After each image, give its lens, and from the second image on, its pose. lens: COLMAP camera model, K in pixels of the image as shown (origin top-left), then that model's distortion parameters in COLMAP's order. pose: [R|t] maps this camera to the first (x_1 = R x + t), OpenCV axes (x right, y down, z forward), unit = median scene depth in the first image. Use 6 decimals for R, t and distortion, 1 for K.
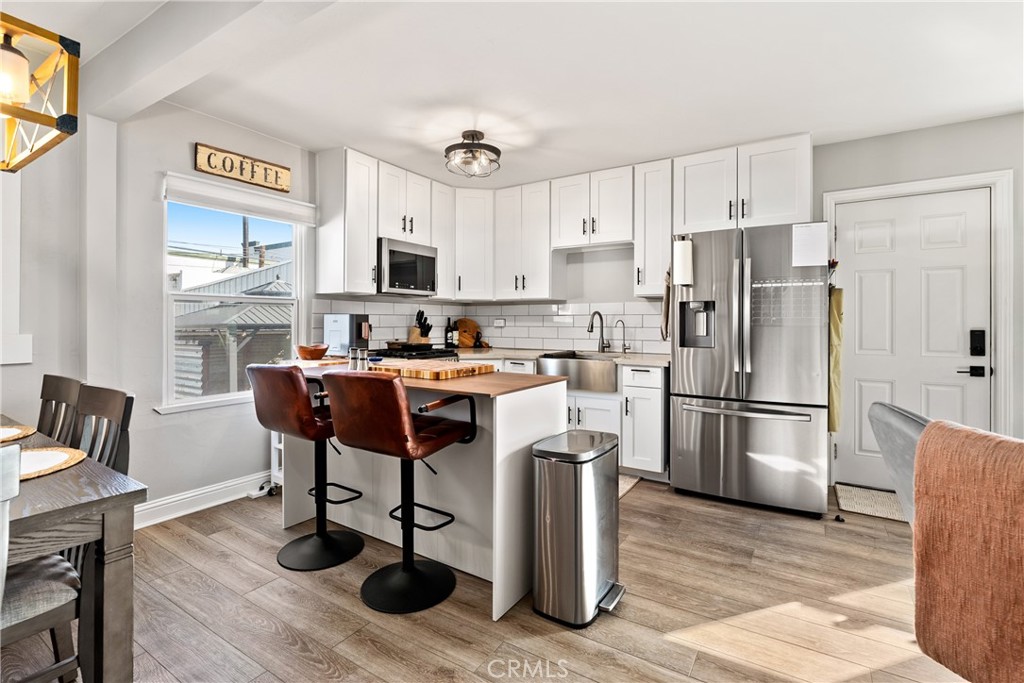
lens RADIAL K [[467.1, 0, 520.9], [0, 467.1, 325.2], [0, 0, 1]] dist [-0.008129, 0.002851]
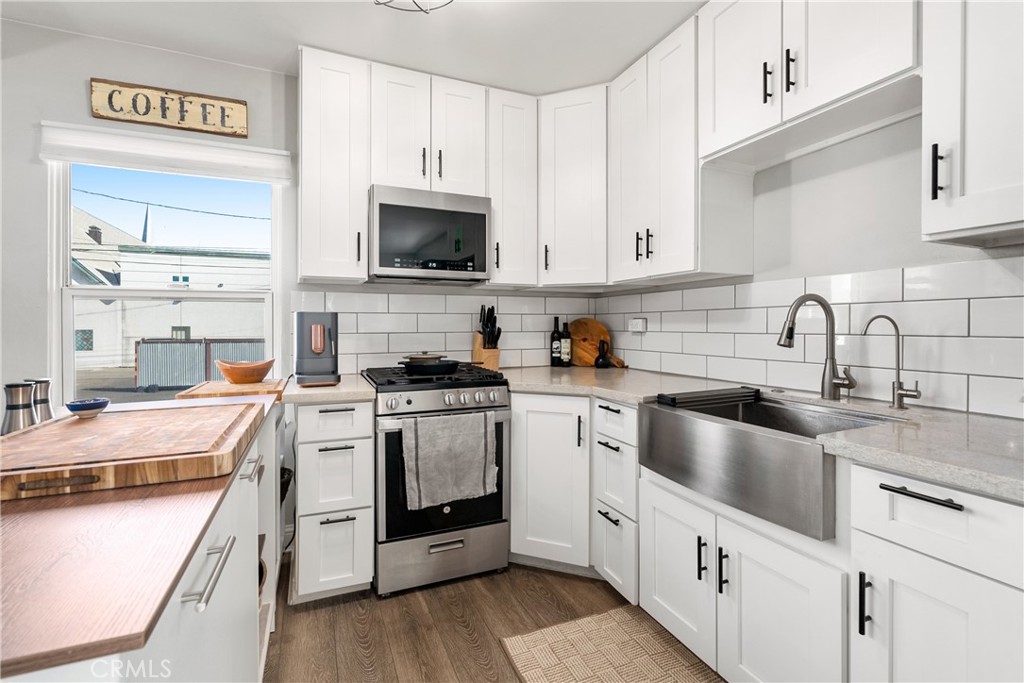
lens RADIAL K [[467.1, 0, 515.1], [0, 467.1, 330.8], [0, 0, 1]] dist [-0.008129, 0.002851]
pose [[0.825481, 0.001355, -0.564428, 0.180833], [0.001037, 0.999992, 0.003918, -0.000739], [0.564428, -0.003820, 0.825473, 0.542095]]
